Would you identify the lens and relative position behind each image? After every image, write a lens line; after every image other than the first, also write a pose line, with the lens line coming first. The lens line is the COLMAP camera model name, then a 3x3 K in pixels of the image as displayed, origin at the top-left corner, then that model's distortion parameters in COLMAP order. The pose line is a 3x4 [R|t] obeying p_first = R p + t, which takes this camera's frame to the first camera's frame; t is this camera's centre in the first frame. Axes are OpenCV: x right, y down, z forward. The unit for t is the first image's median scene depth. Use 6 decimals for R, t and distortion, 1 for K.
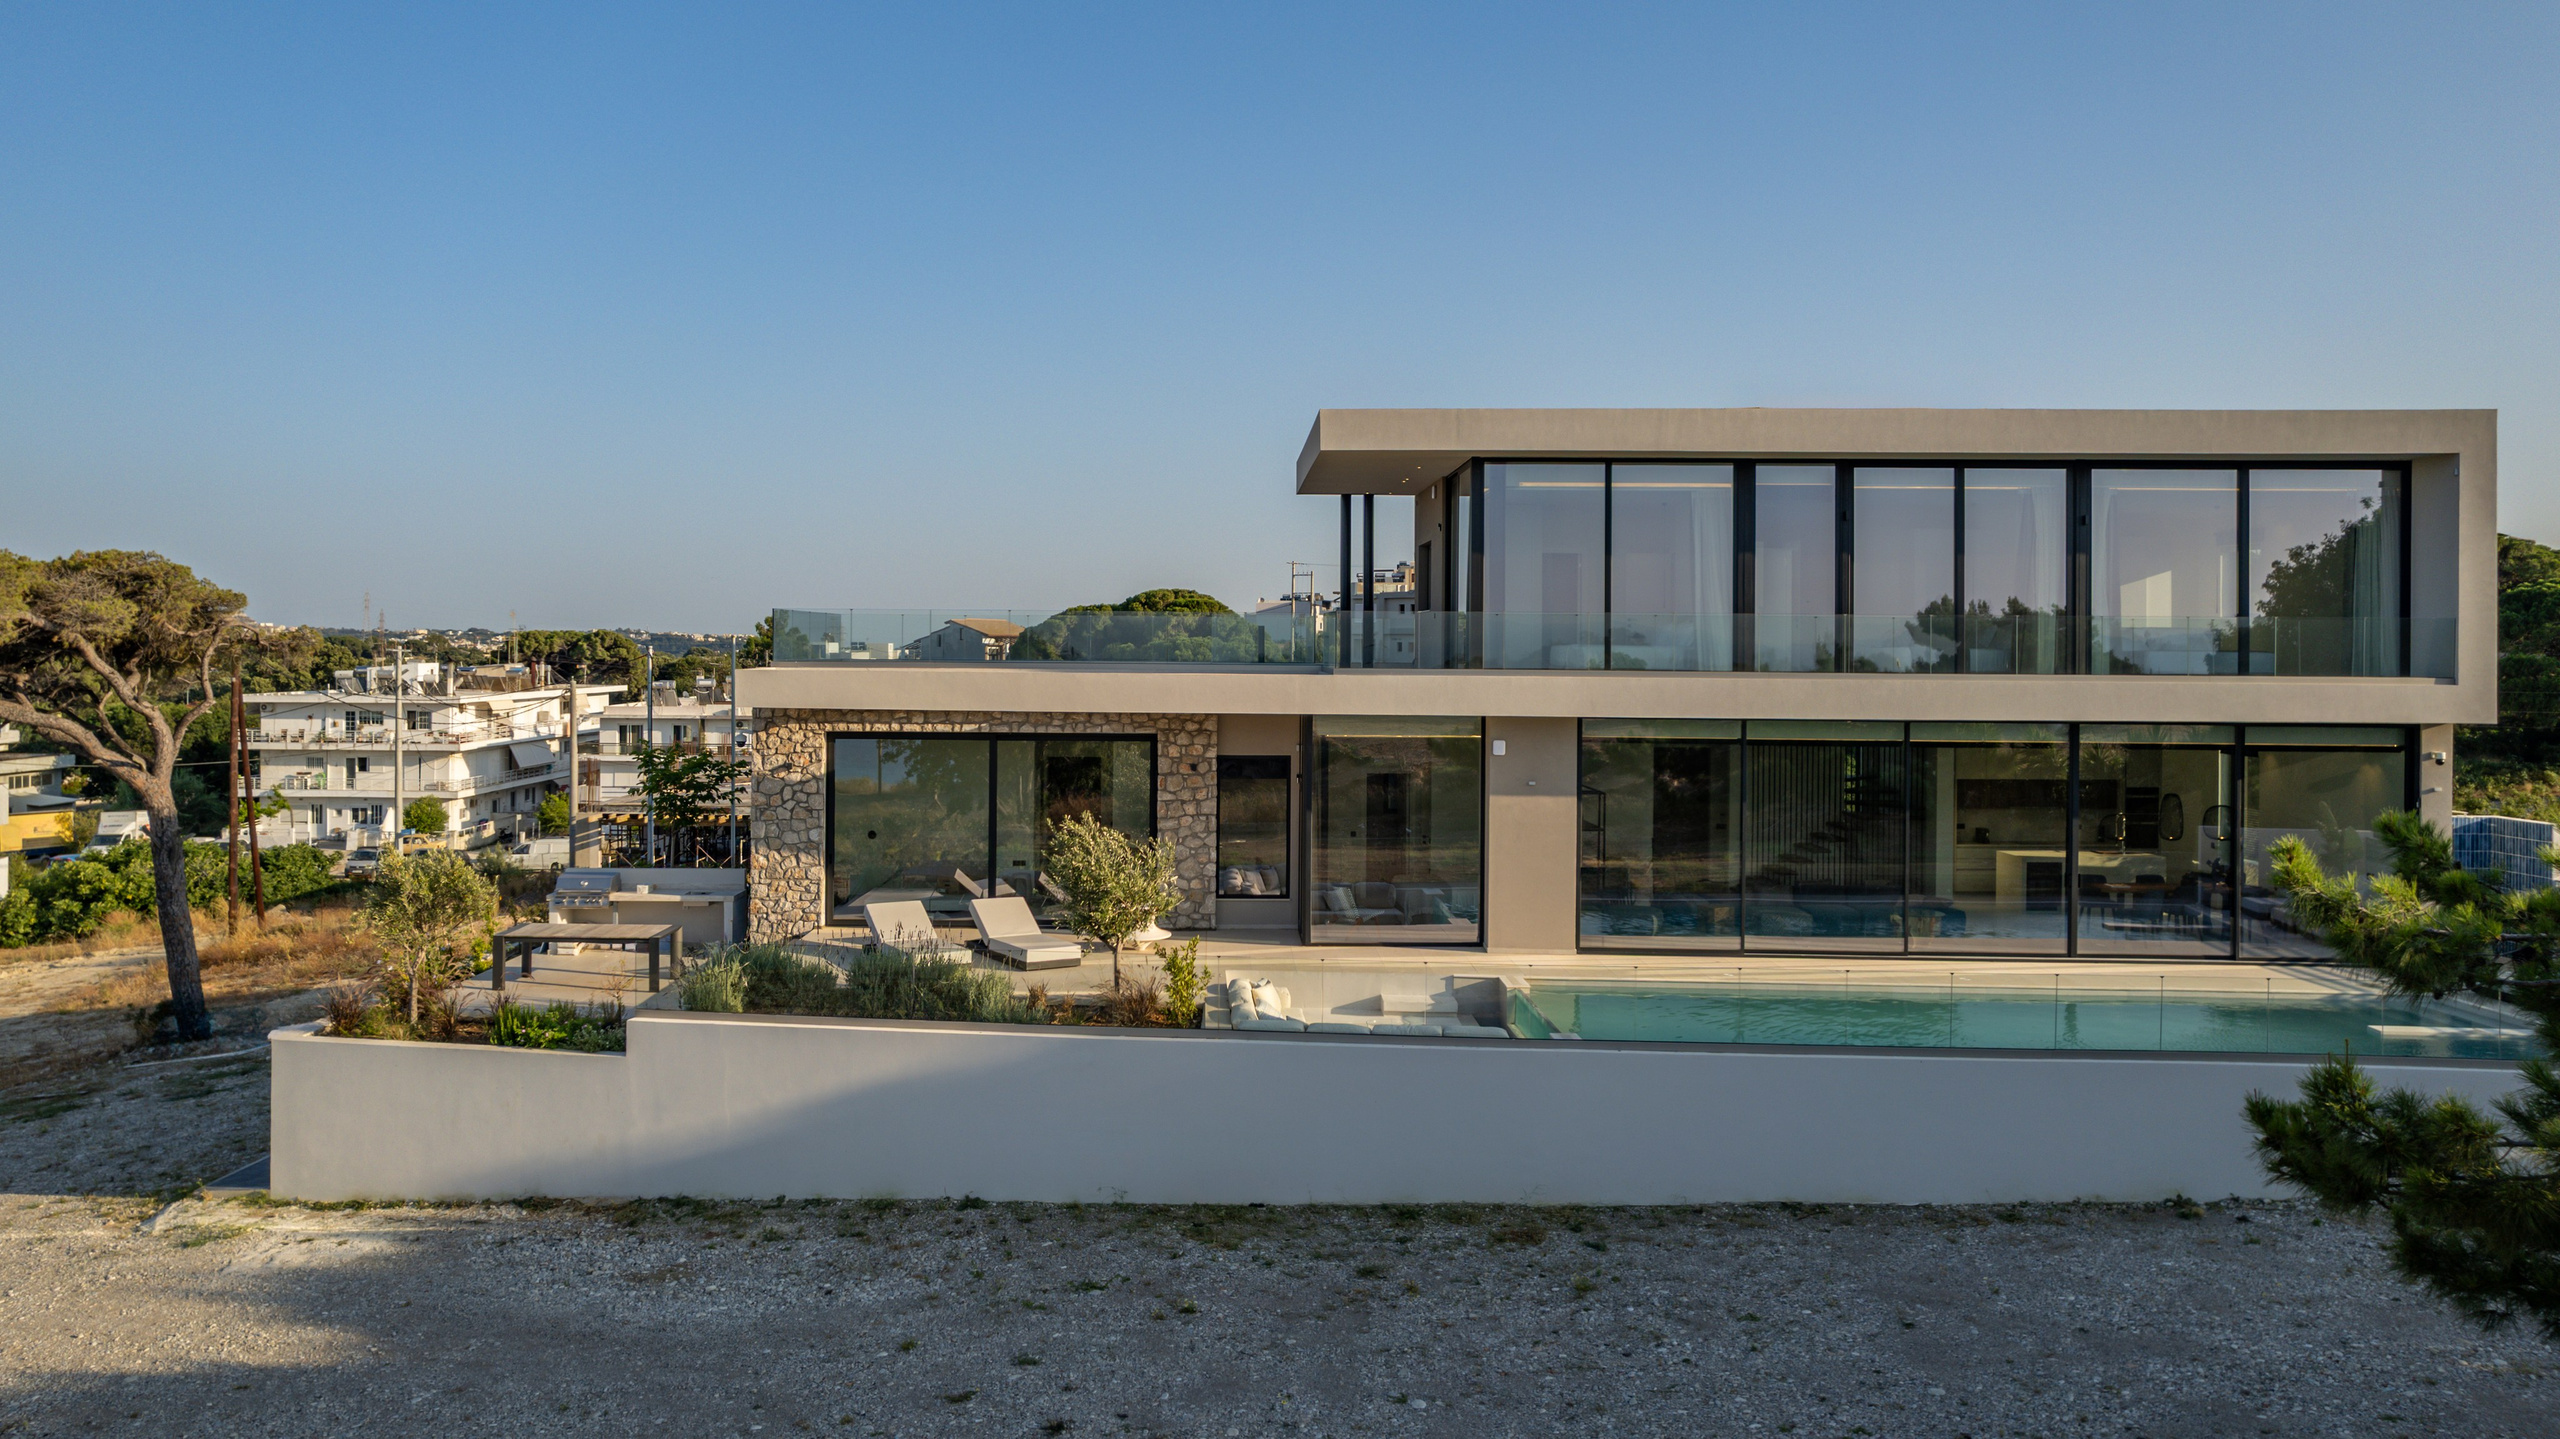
lens RADIAL K [[1811.8, 0, 1278.9], [0, 1811.8, 692.1], [0, 0, 1]] dist [-0.046931, 0.013016]
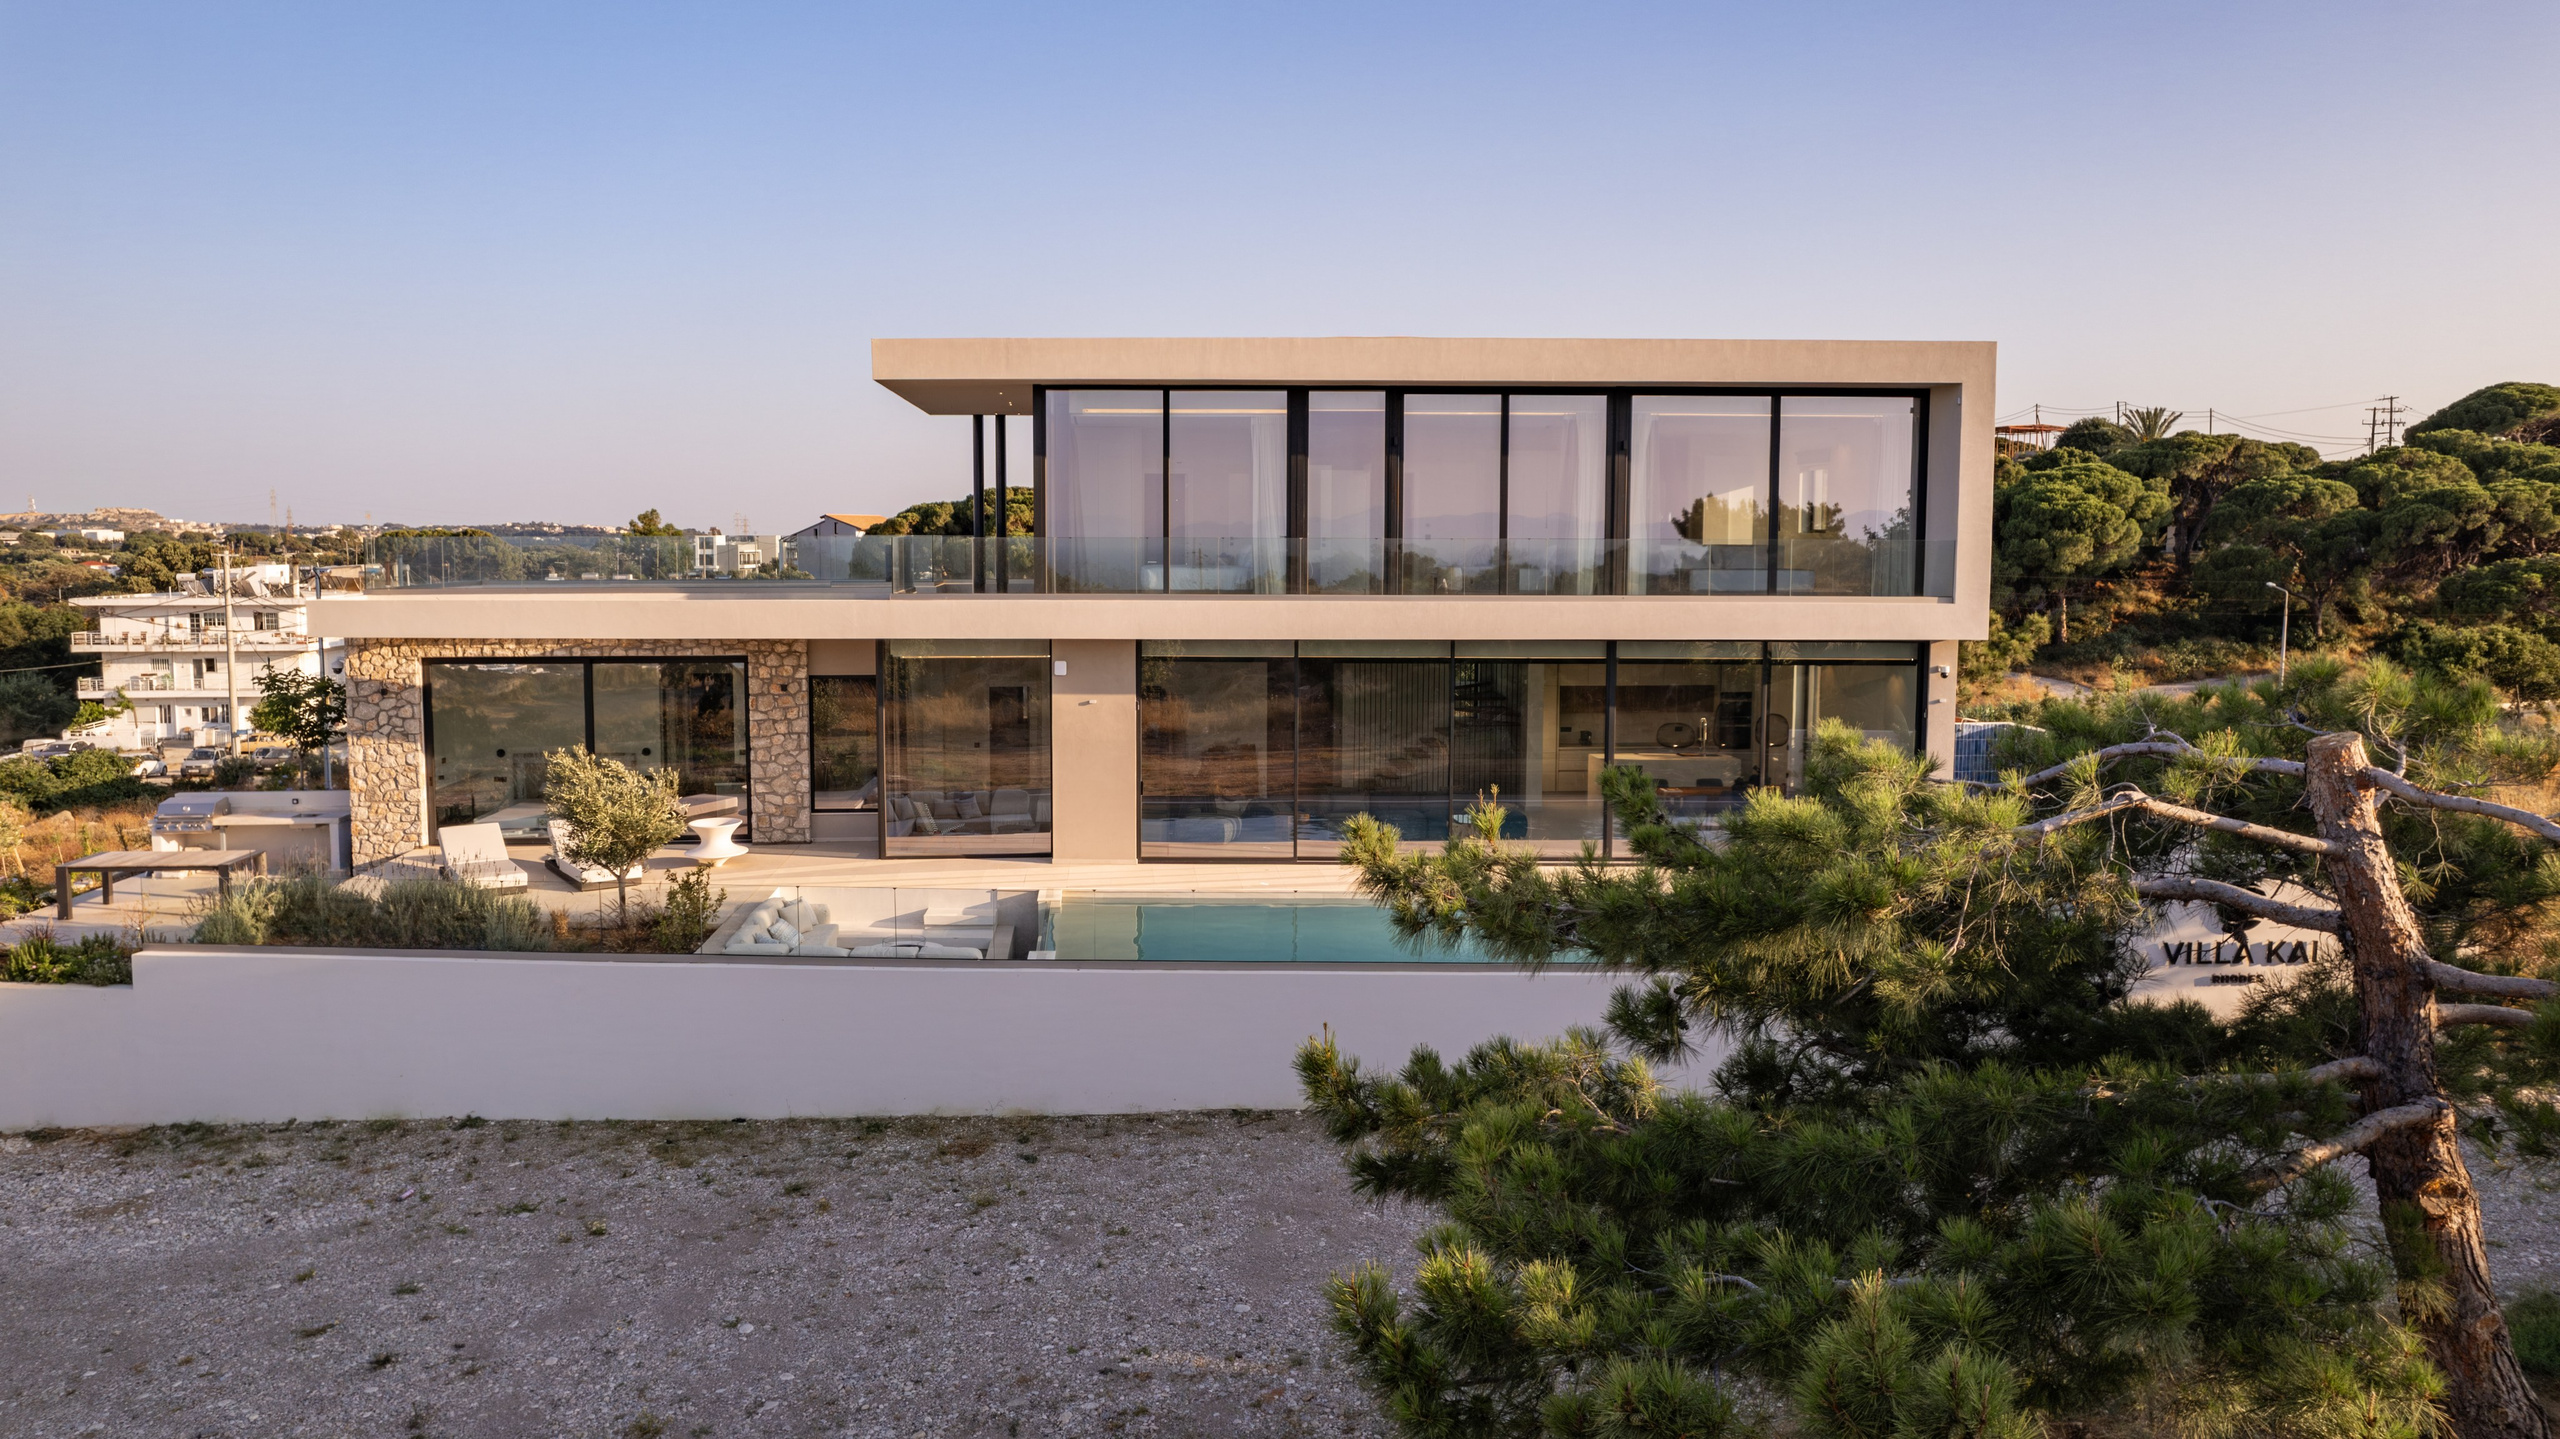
lens RADIAL K [[1684.3, 0, 1300.3], [0, 1684.3, 735.6], [0, 0, 1]] dist [-0.049270, 0.025613]
pose [[0.997852, -0.012495, 0.064308, 0.195165], [0.006311, 0.995412, 0.095478, -0.021967], [-0.065206, -0.094867, 0.993352, 0.027400]]
